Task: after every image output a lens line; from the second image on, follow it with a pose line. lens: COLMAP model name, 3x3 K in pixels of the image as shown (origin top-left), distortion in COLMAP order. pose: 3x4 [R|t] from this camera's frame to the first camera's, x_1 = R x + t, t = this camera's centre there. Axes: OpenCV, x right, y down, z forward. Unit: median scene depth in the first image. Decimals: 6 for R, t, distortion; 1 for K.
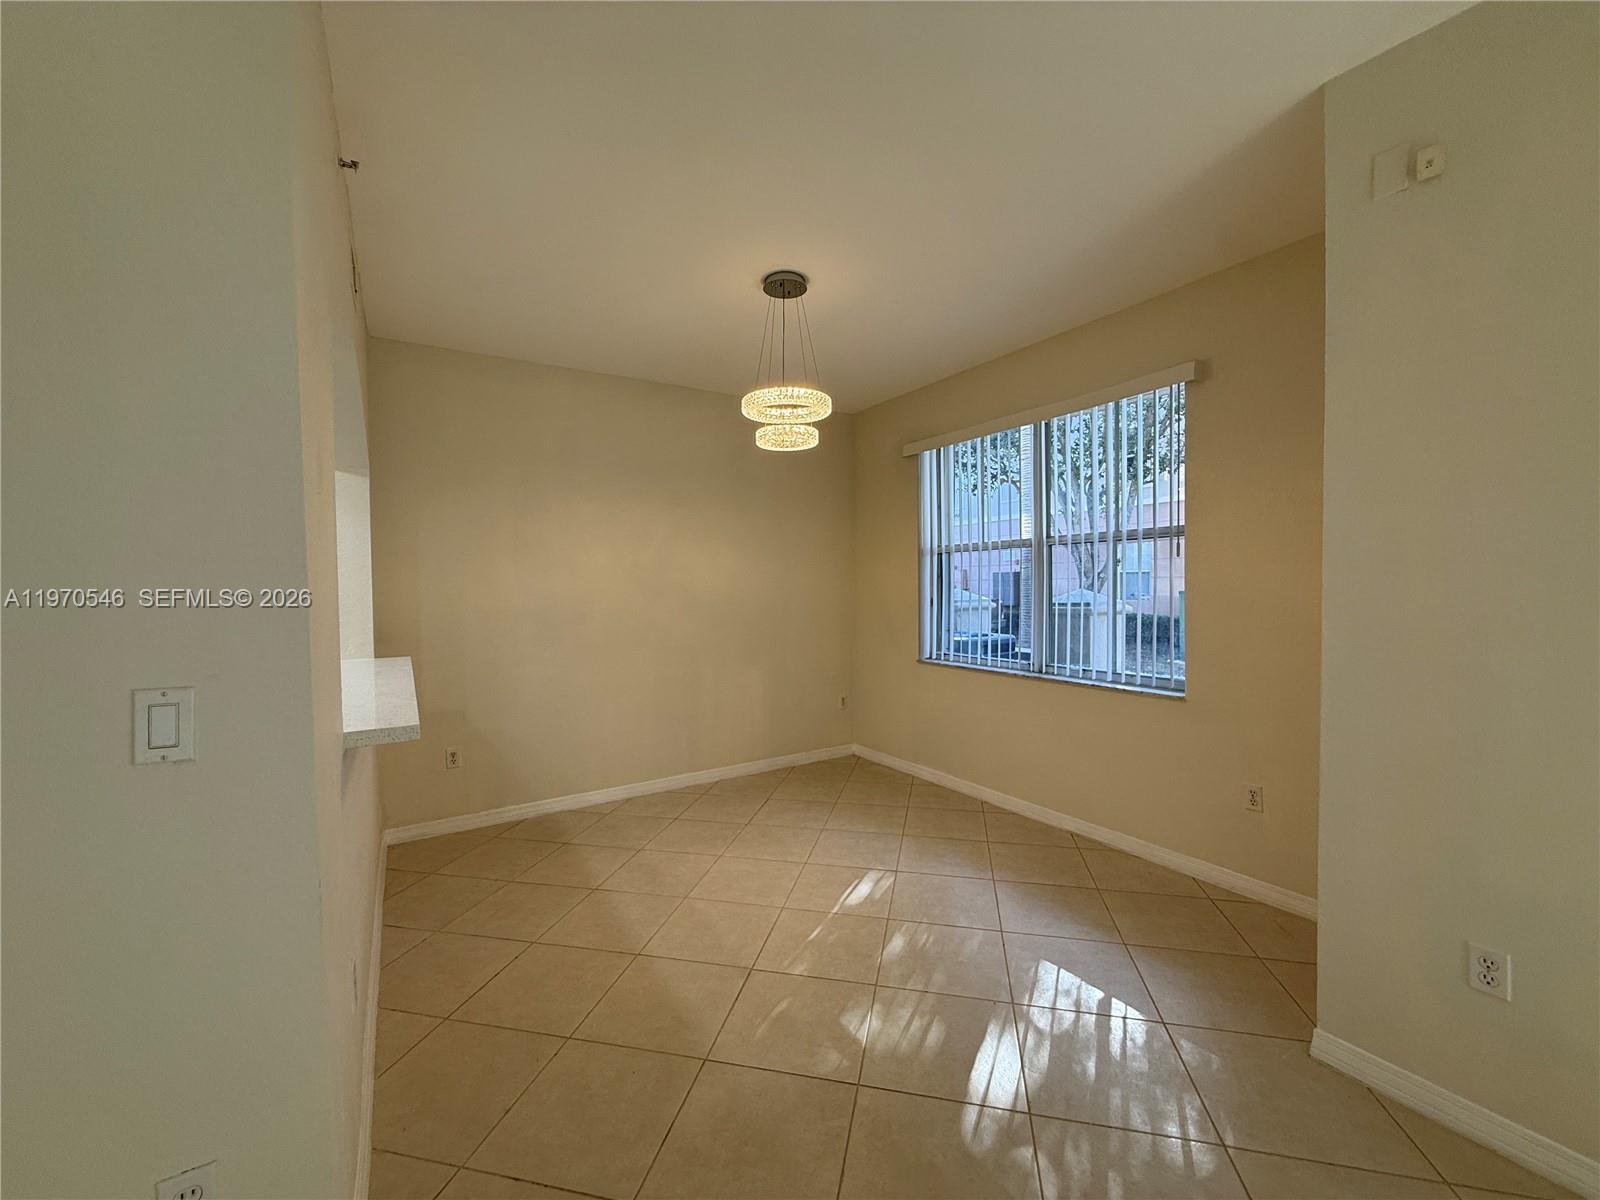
lens RADIAL K [[633.0, 0, 798.4], [0, 633.0, 594.4], [0, 0, 1]] dist [-0.004140, -0.000555]
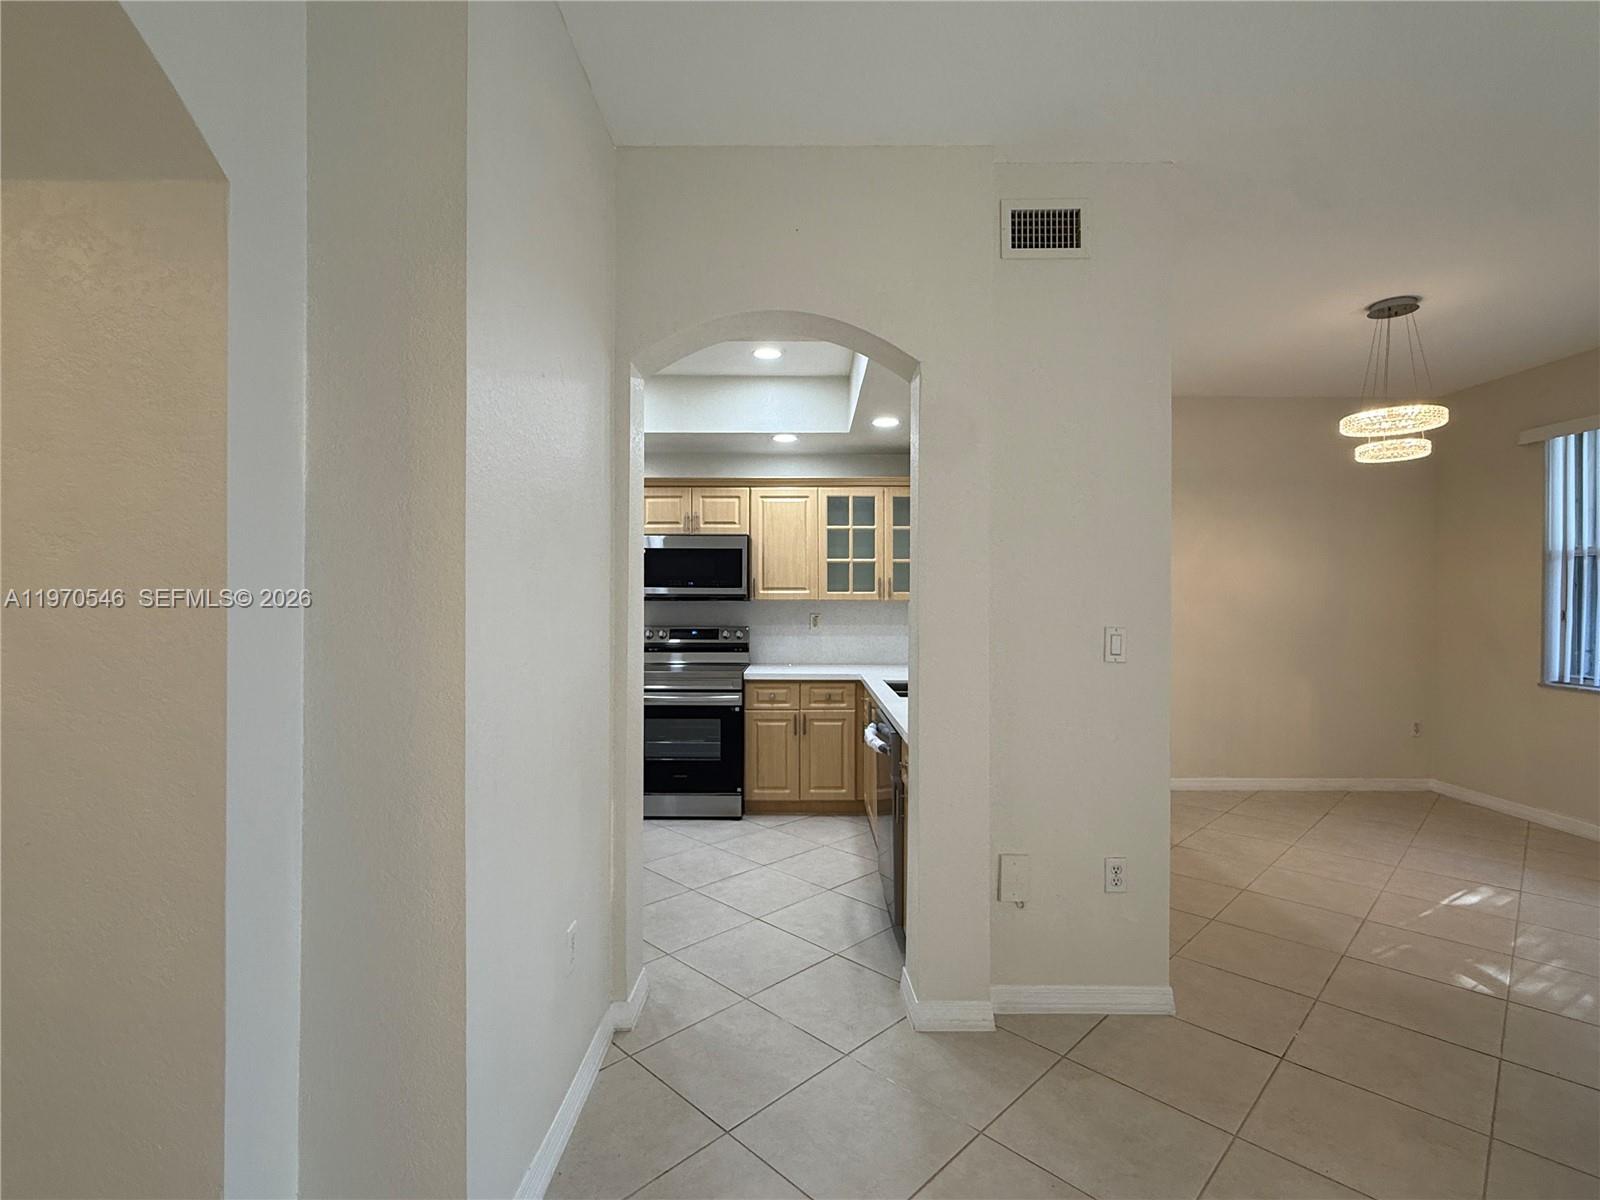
lens RADIAL K [[739.4, 0, 799.5], [0, 739.4, 602.5], [0, 0, 1]] dist [-0.005034, -0.000135]
pose [[0.843341, 0.018159, -0.537072, -0.146876], [-0.022994, 0.999733, -0.002304, 0.024569], [0.536887, 0.014293, 0.843533, -0.444559]]
